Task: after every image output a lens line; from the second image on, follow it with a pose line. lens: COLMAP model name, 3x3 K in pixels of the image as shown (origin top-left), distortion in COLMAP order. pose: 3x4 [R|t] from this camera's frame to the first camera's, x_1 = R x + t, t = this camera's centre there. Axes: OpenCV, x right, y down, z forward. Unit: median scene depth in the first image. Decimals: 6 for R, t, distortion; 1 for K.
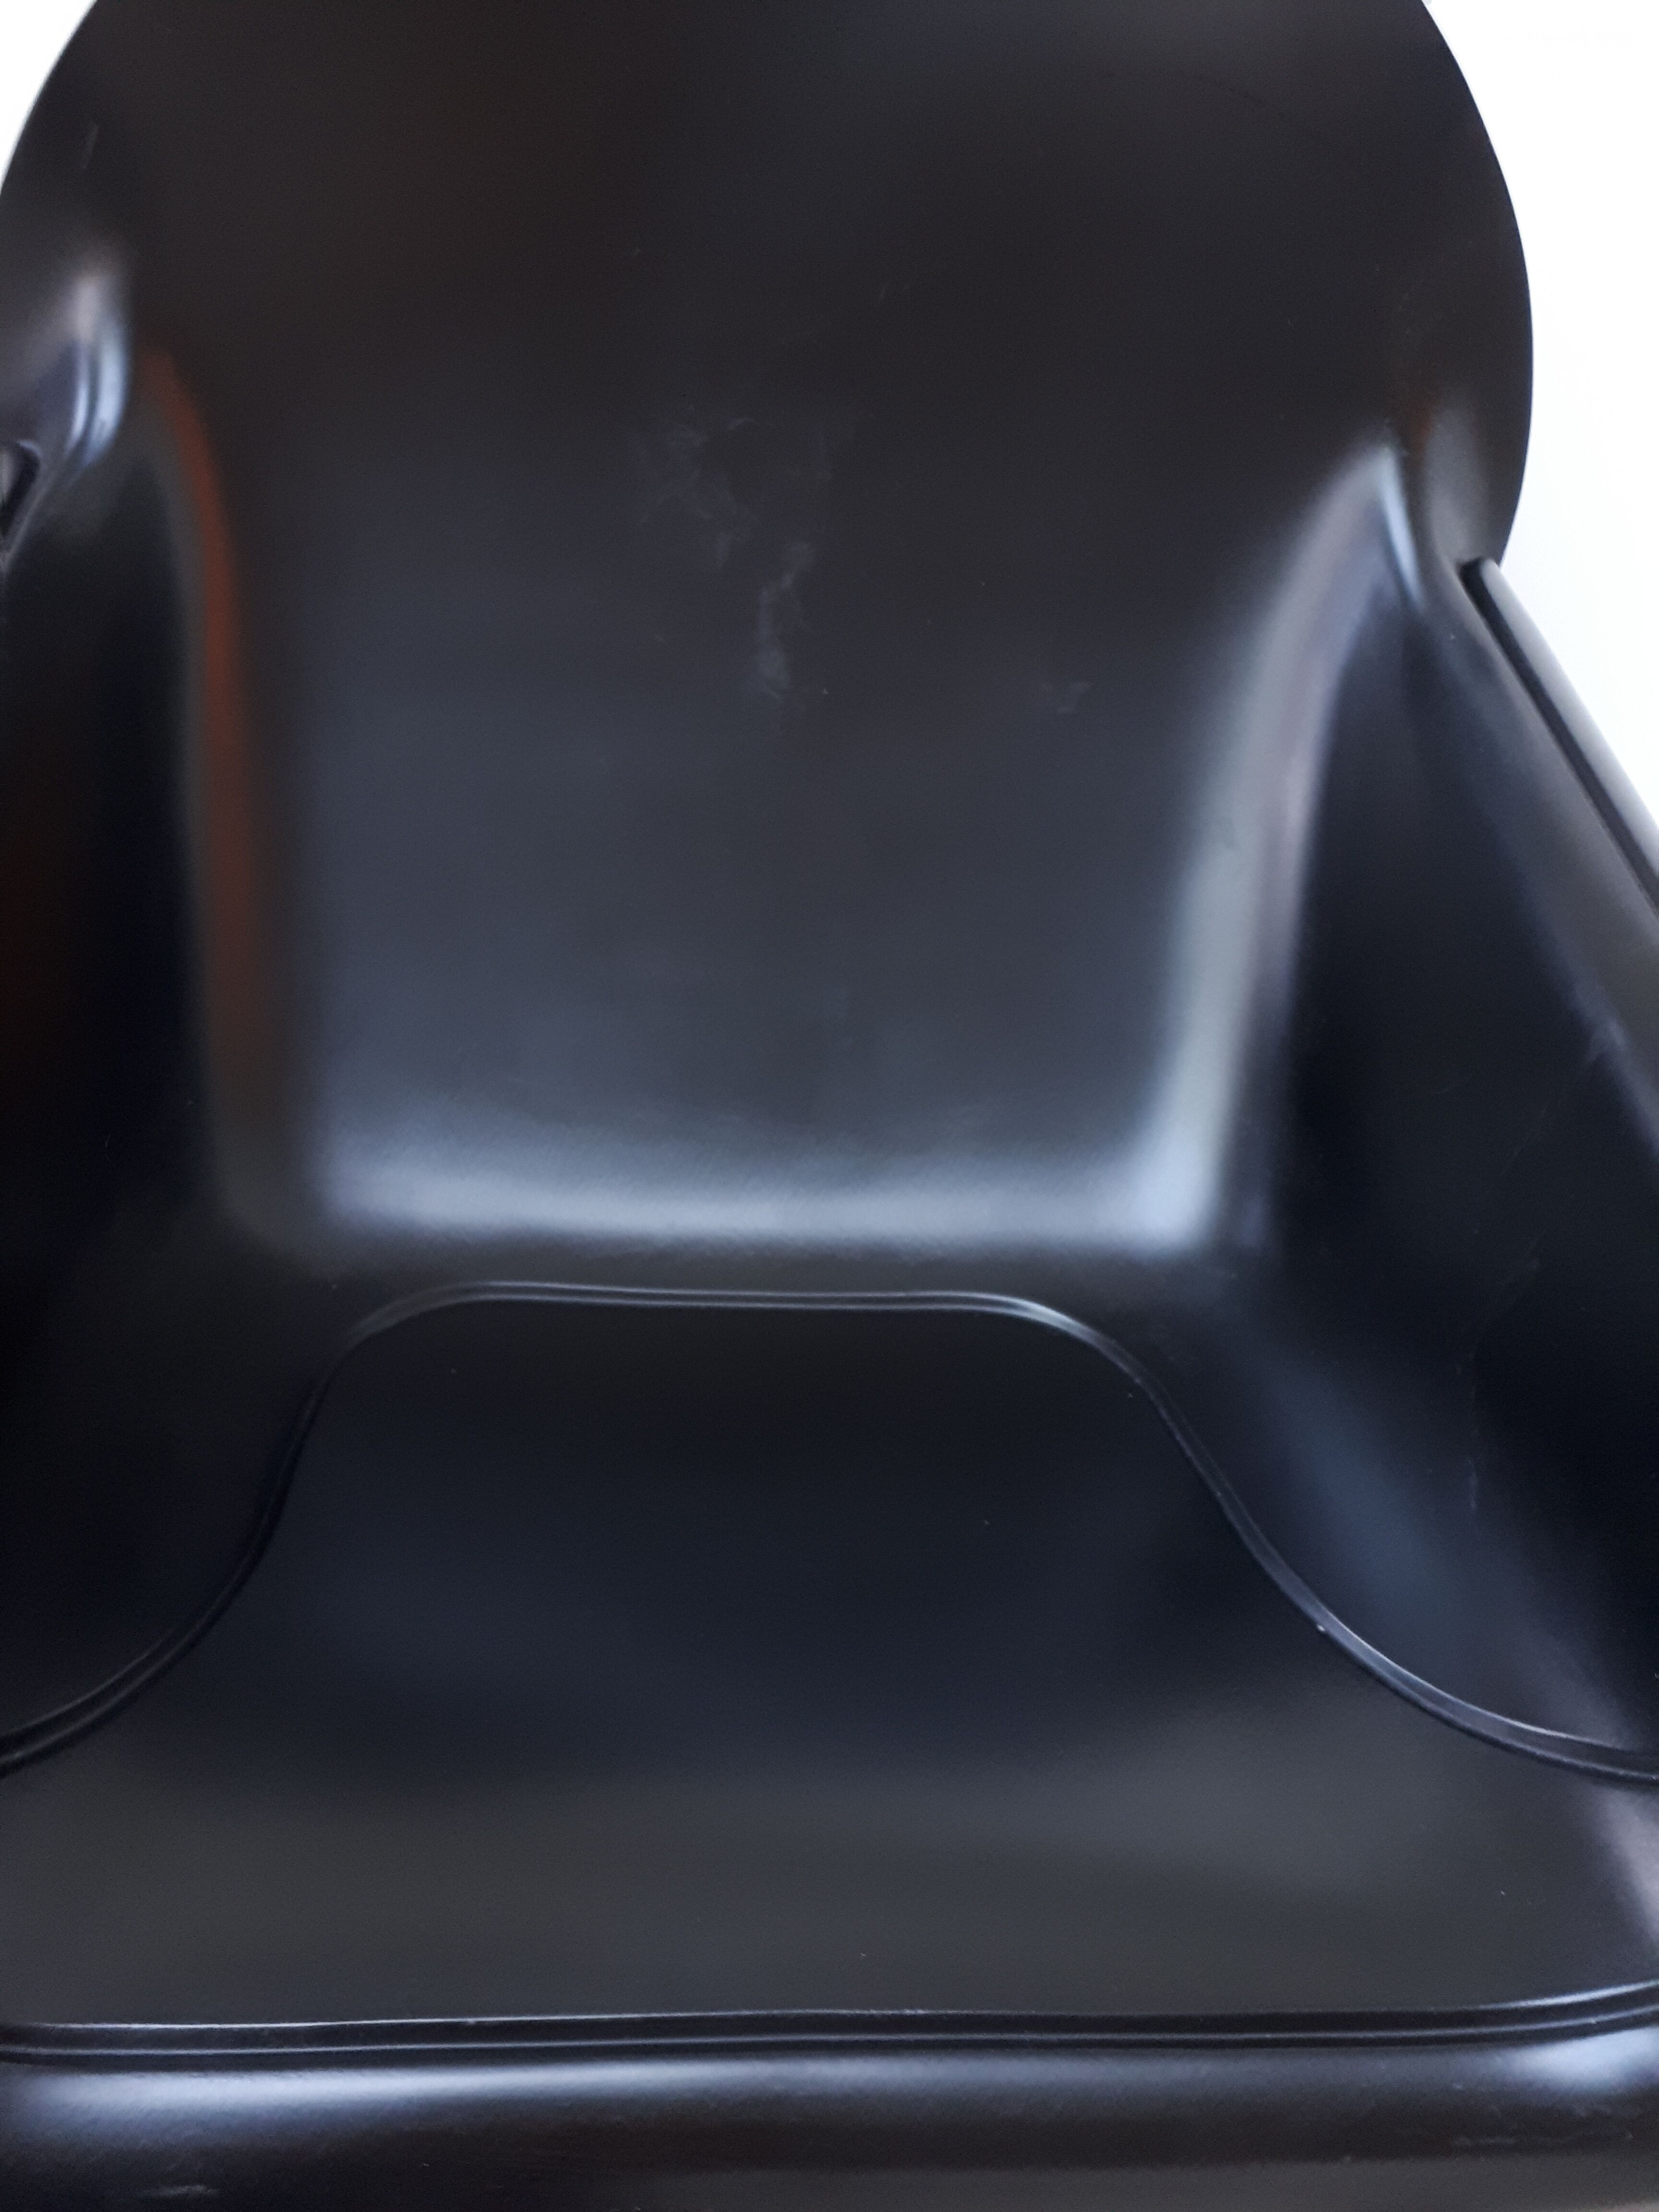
lens RADIAL K [[1882.0, 0, 833.3], [0, 1882.0, 1108.8], [0, 0, 1]] dist [0.020249, -0.040136]
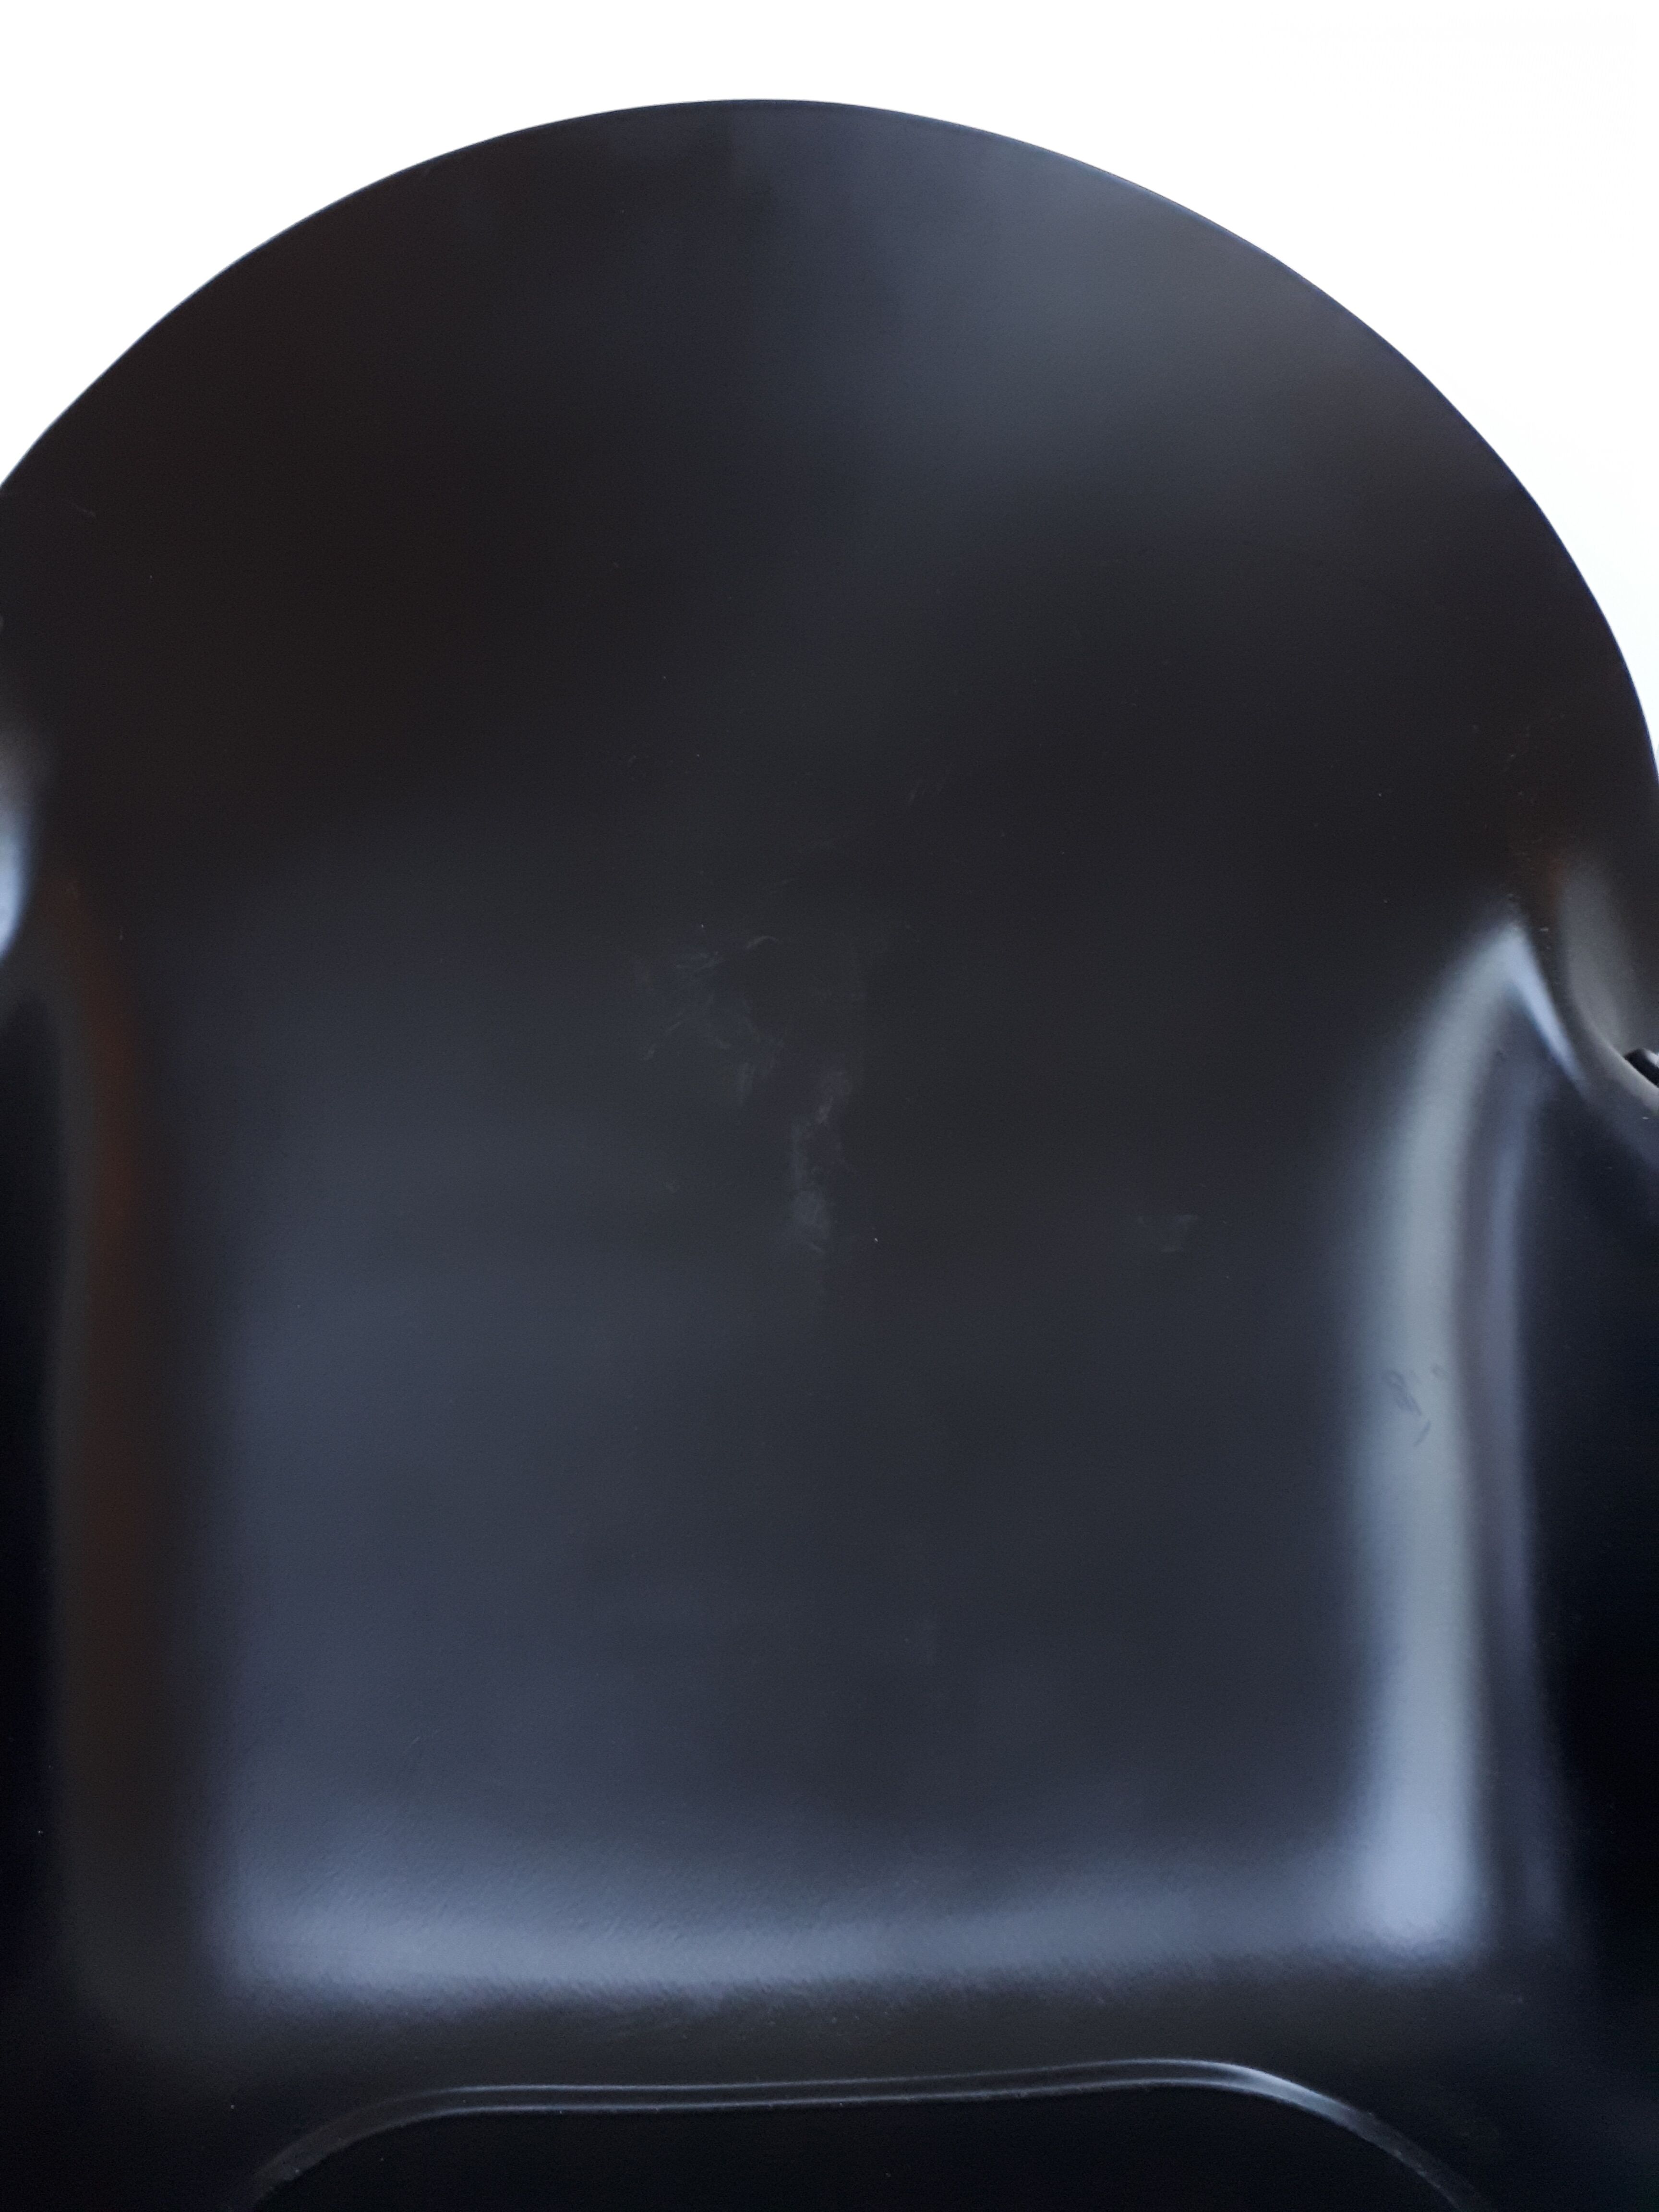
lens RADIAL K [[1882.0, 0, 821.7], [0, 1882.0, 1104.2], [0, 0, 1]] dist [0.020249, -0.040136]
pose [[0.998144, -0.057478, 0.020107, -0.042150], [0.060860, 0.930846, -0.360307, 0.014757], [0.001994, 0.360862, 0.932617, 0.229346]]
